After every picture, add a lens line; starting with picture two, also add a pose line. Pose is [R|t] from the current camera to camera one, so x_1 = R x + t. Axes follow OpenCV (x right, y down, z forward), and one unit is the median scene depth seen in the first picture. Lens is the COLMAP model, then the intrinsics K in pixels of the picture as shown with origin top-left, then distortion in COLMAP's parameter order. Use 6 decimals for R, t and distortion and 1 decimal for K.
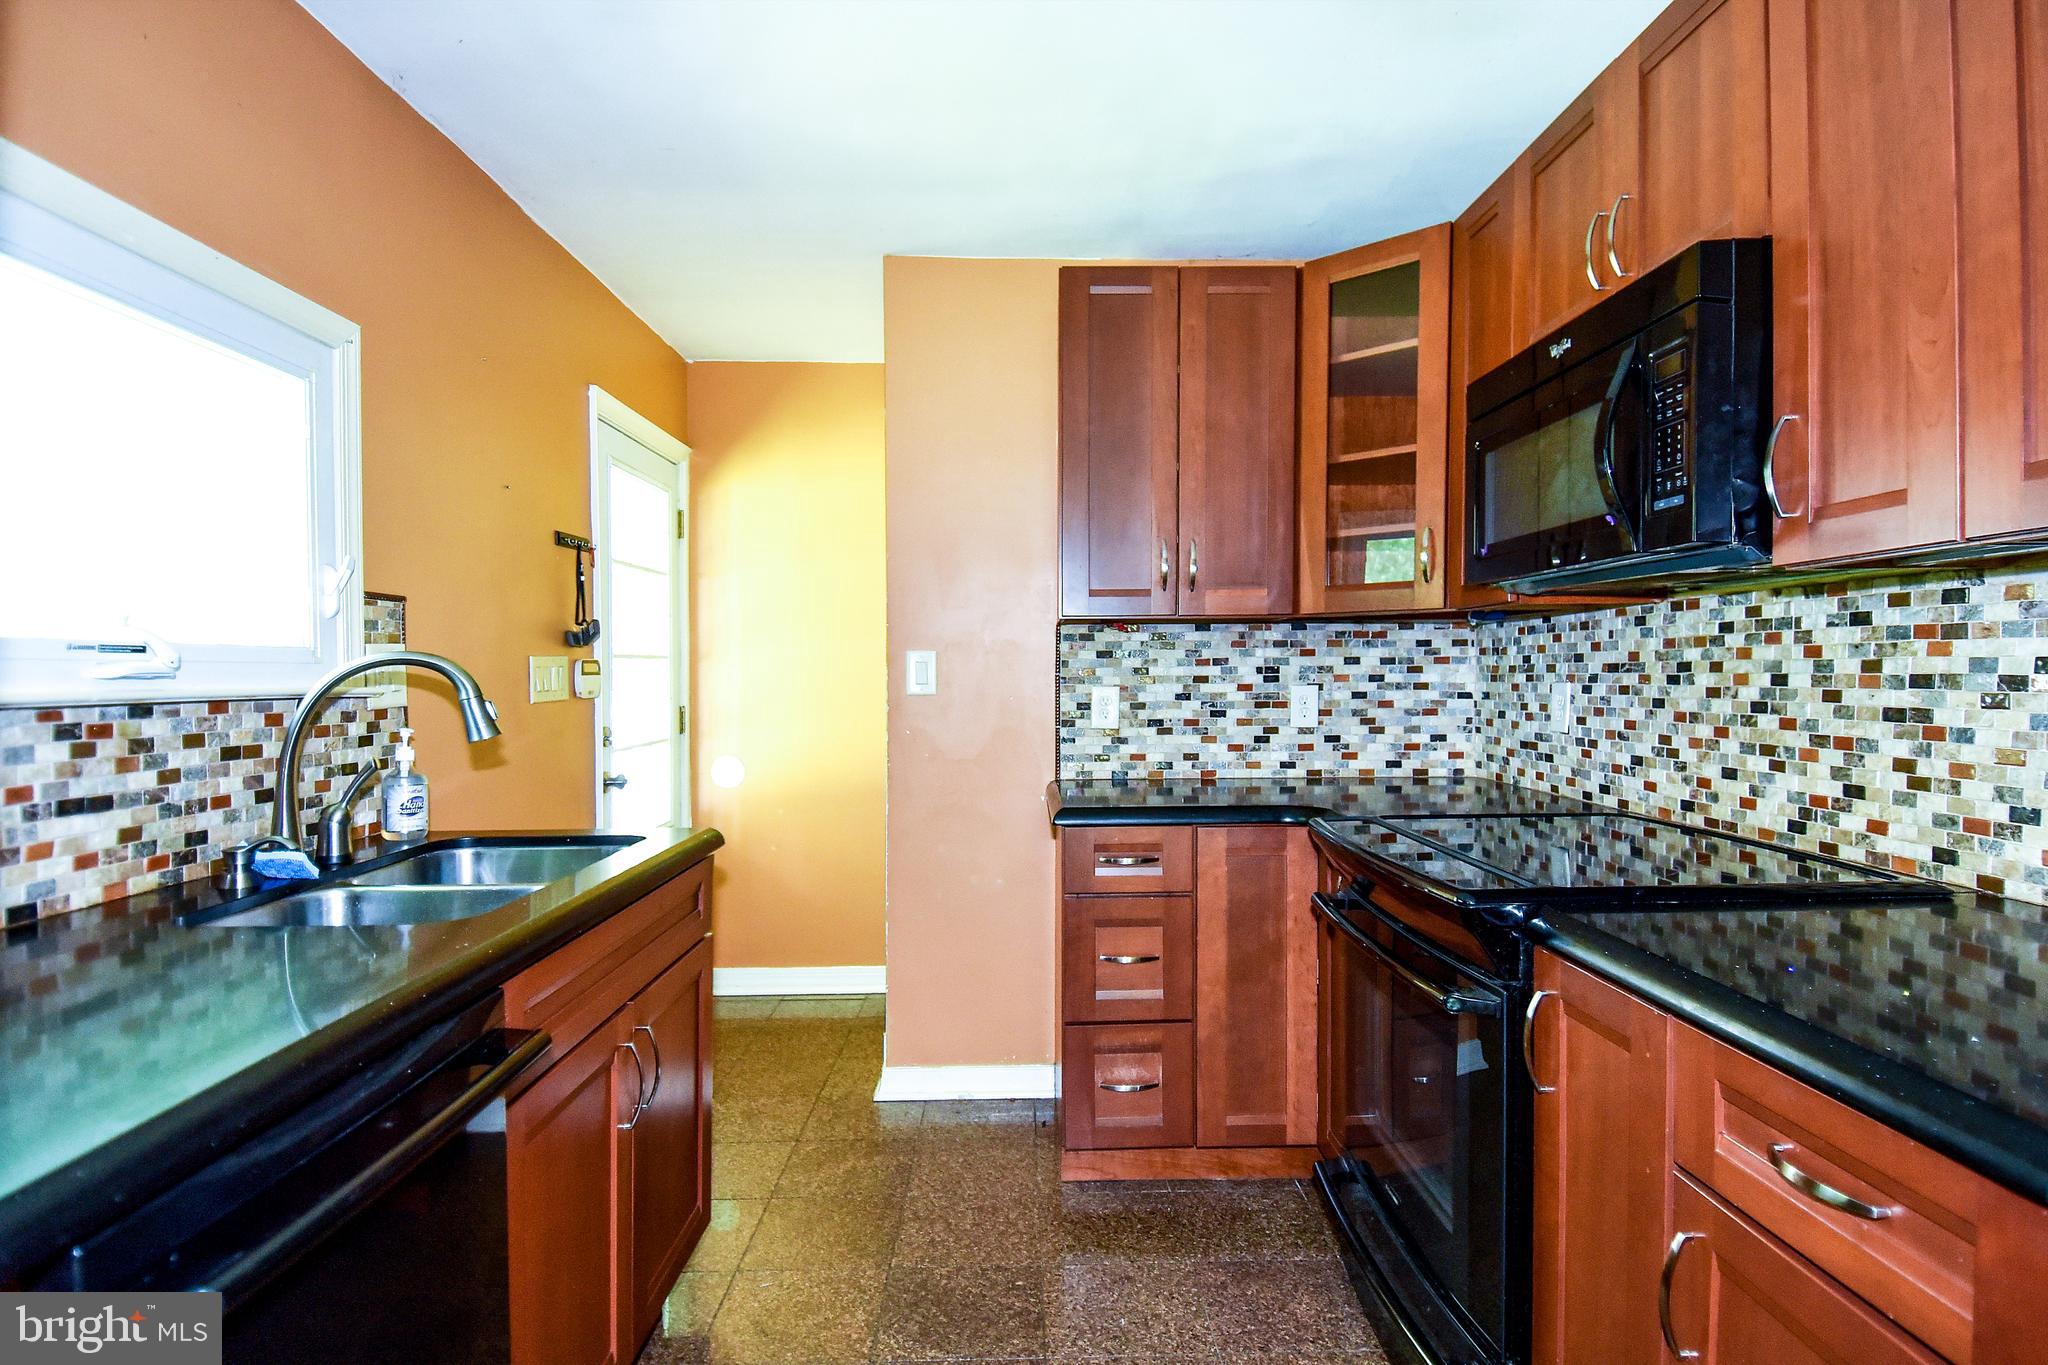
lens RADIAL K [[1017.2, 0, 1043.7], [0, 1017.2, 669.0], [0, 0, 1]] dist [0.002153, -0.024647]
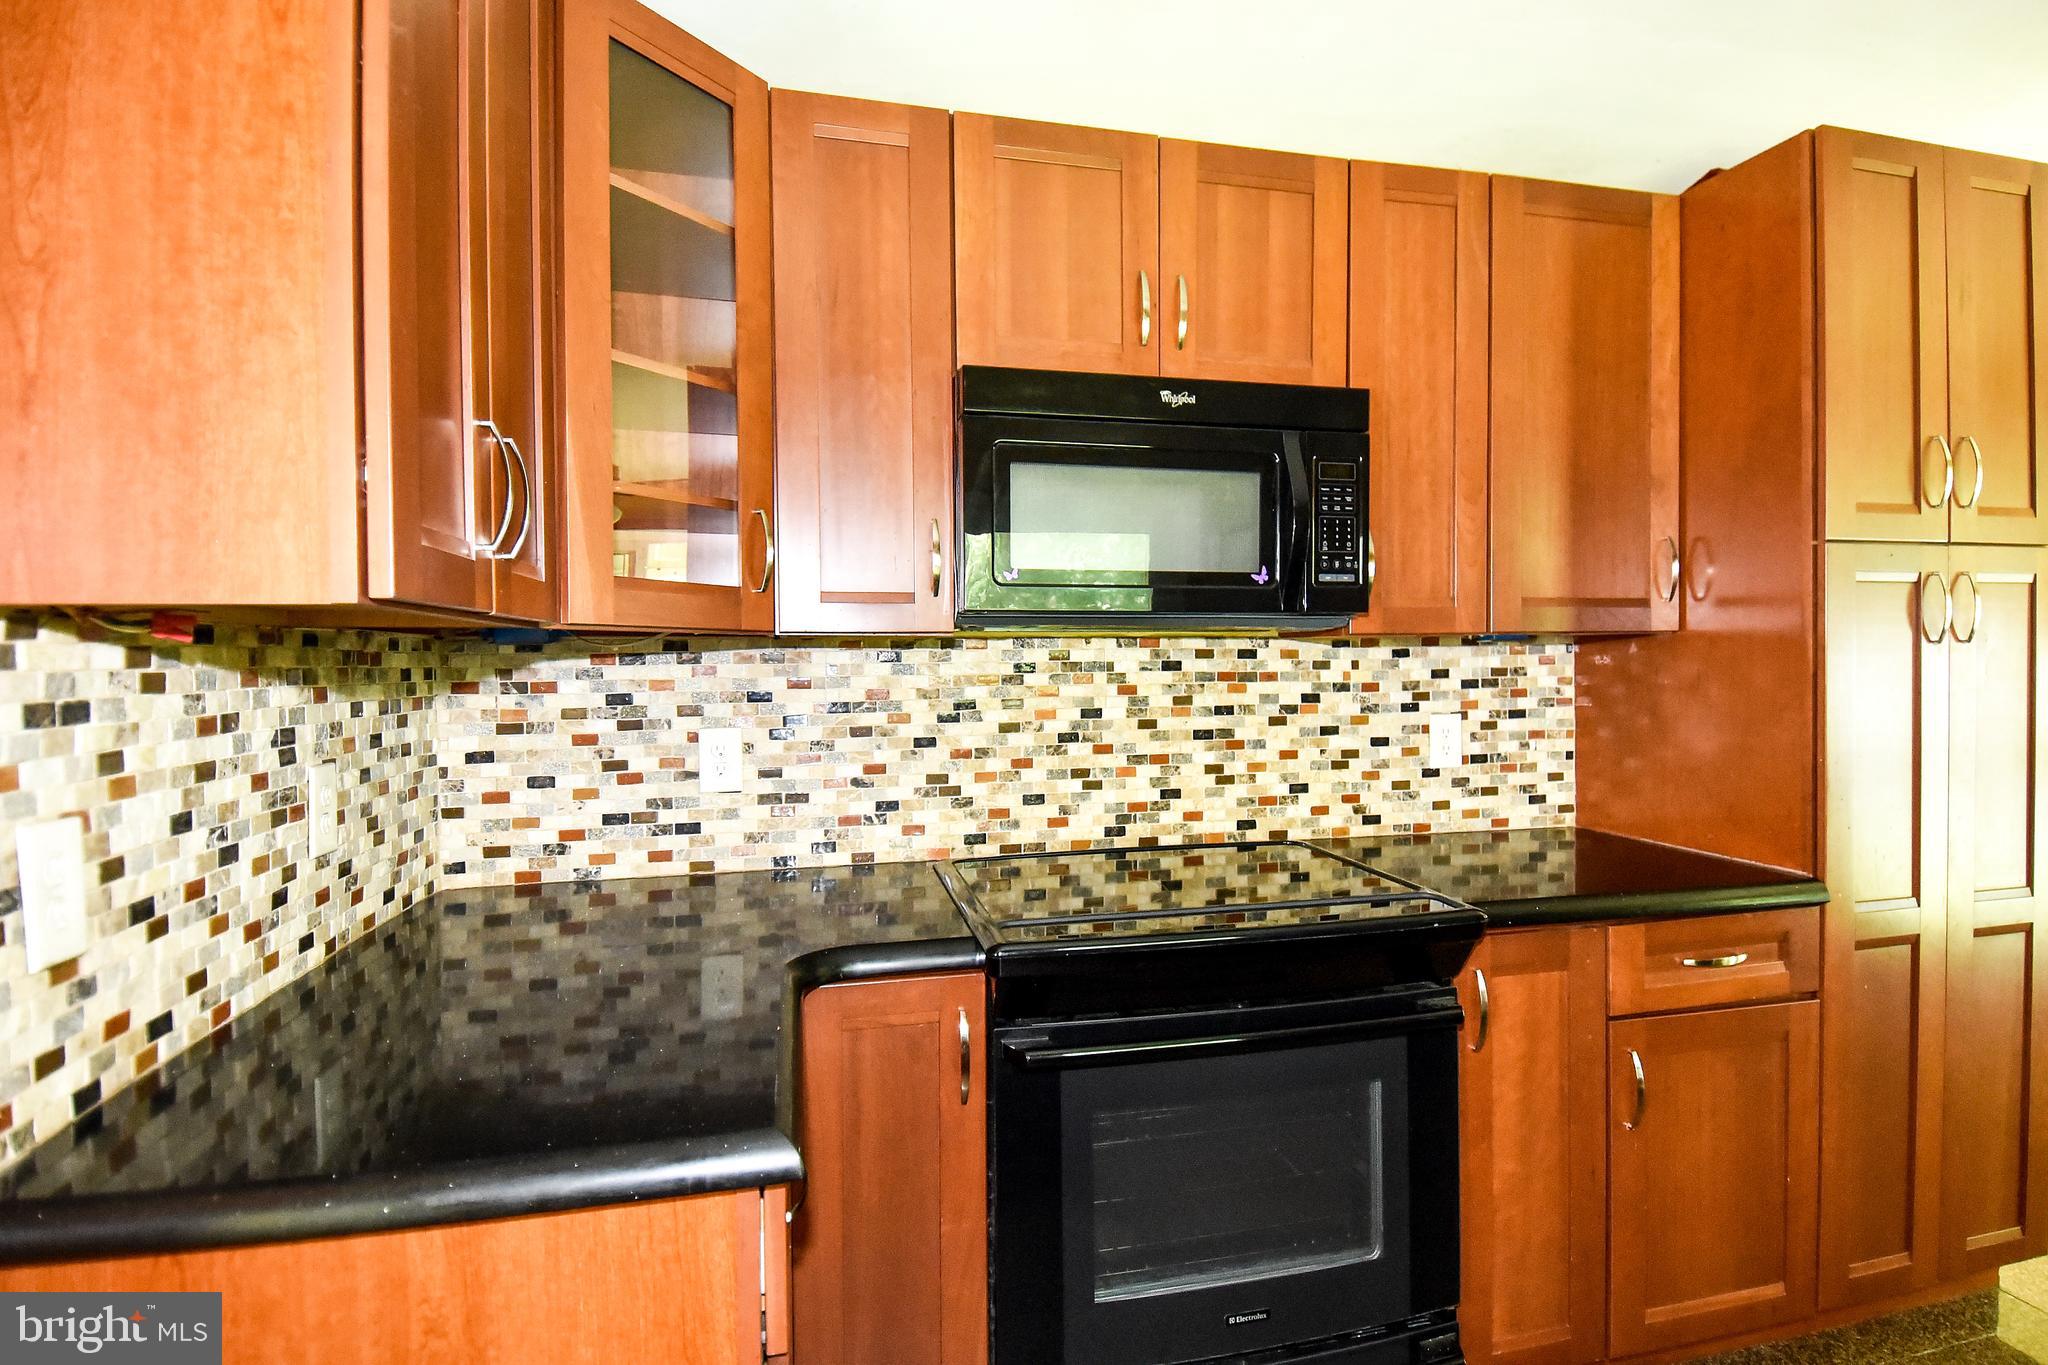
lens RADIAL K [[1085.0, 0, 1072.7], [0, 1085.0, 687.8], [0, 0, 1]] dist [0.060611, -0.057333]
pose [[-0.209675, -0.013314, 0.977681, -0.539428], [0.011013, 0.999812, 0.015977, -0.041298], [-0.977709, 0.014118, -0.209489, 1.317406]]
